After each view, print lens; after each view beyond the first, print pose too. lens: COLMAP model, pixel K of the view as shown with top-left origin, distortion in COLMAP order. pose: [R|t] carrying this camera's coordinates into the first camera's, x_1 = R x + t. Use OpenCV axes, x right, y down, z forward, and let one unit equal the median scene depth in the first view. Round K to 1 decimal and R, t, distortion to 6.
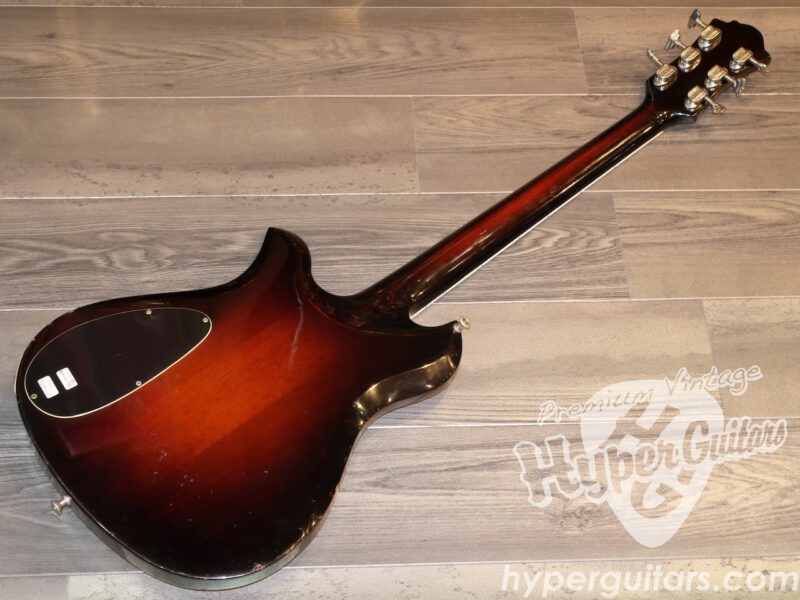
lens RADIAL K [[1356.0, 0, 400.7], [0, 1356.0, 295.8], [0, 0, 1]] dist [-0.010024, 0.000000]
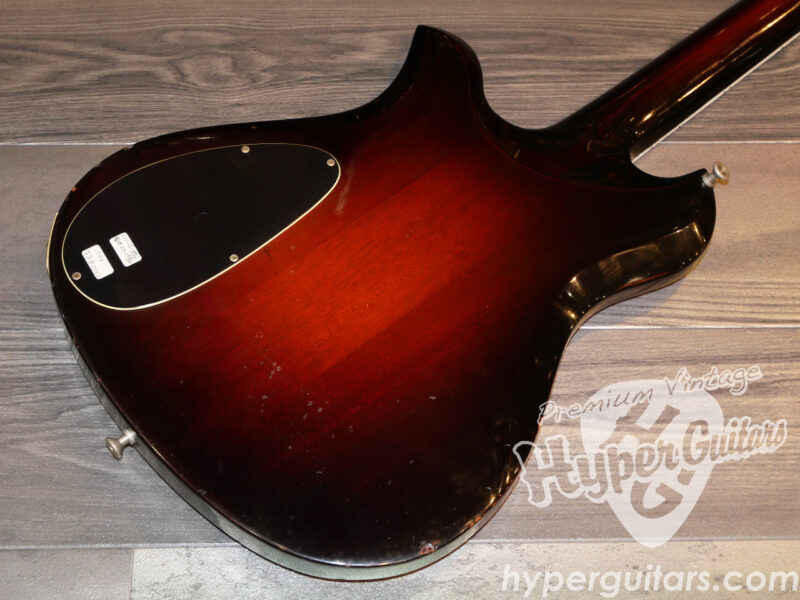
lens RADIAL K [[1467.0, 0, 401.5], [0, 1467.0, 285.2], [0, 0, 1]] dist [-0.018920, 0.000000]
pose [[0.999581, 0.015748, -0.024292, -0.084718], [-0.013218, 0.994800, 0.100982, 0.004250], [0.025756, -0.100619, 0.994592, 0.262155]]
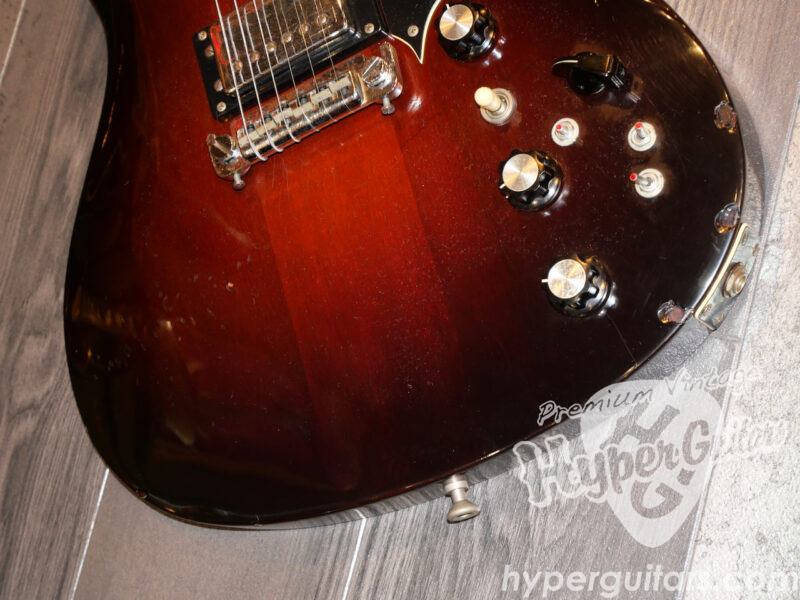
lens RADIAL K [[1467.0, 0, 404.6], [0, 1467.0, 297.5], [0, 0, 1]] dist [-0.018920, 0.000000]
pose [[0.273328, -0.960765, 0.047153, -0.164524], [0.957855, 0.276348, 0.078395, 0.050681], [-0.088349, 0.023739, 0.995807, 0.467280]]
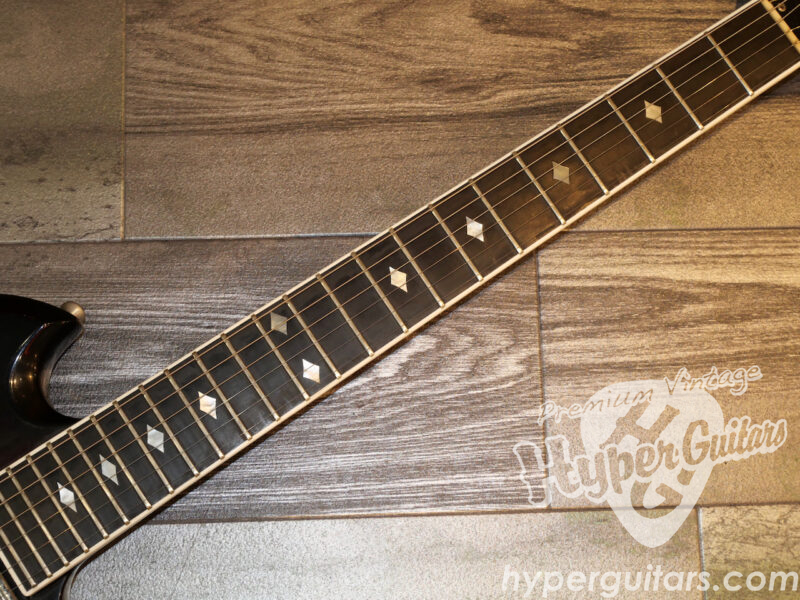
lens RADIAL K [[1467.0, 0, 400.8], [0, 1467.0, 298.6], [0, 0, 1]] dist [-0.018920, 0.000000]
pose [[0.999827, 0.016111, -0.009299, 0.120724], [-0.011434, 0.926546, 0.376007, -0.261277], [0.014674, -0.375835, 0.926570, 0.546237]]
